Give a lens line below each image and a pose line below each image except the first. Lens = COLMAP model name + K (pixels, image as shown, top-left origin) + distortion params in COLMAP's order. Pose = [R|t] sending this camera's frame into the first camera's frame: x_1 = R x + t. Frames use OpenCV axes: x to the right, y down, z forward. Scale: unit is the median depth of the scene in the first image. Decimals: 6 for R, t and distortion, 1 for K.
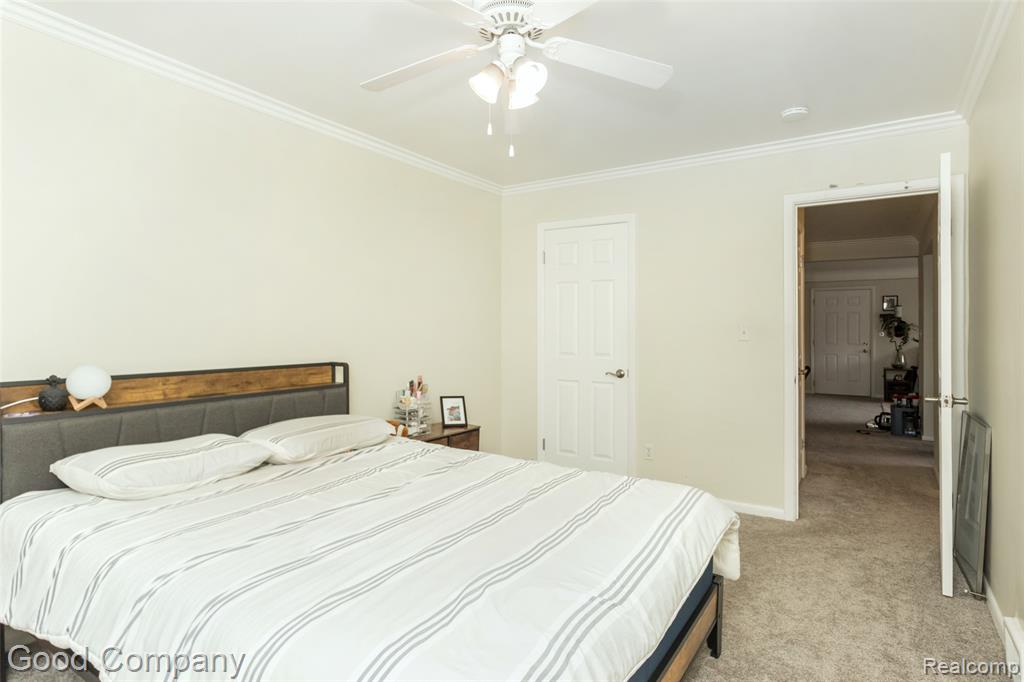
lens RADIAL K [[548.6, 0, 512.2], [0, 548.6, 340.2], [0, 0, 1]] dist [0.000575, 0.002178]
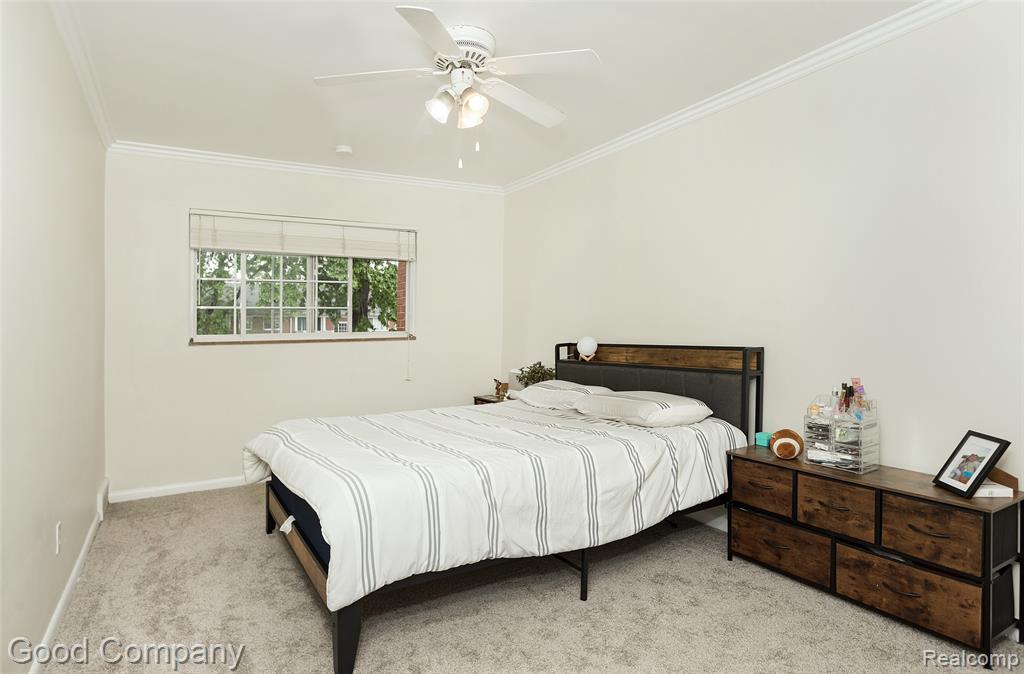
lens RADIAL K [[548.6, 0, 506.6], [0, 548.6, 332.9], [0, 0, 1]] dist [0.000575, 0.002178]
pose [[-0.468213, 0.009354, -0.883566, 0.852897], [-0.002686, 0.999924, 0.012009, 0.007319], [0.883611, 0.007996, -0.468153, 1.373393]]
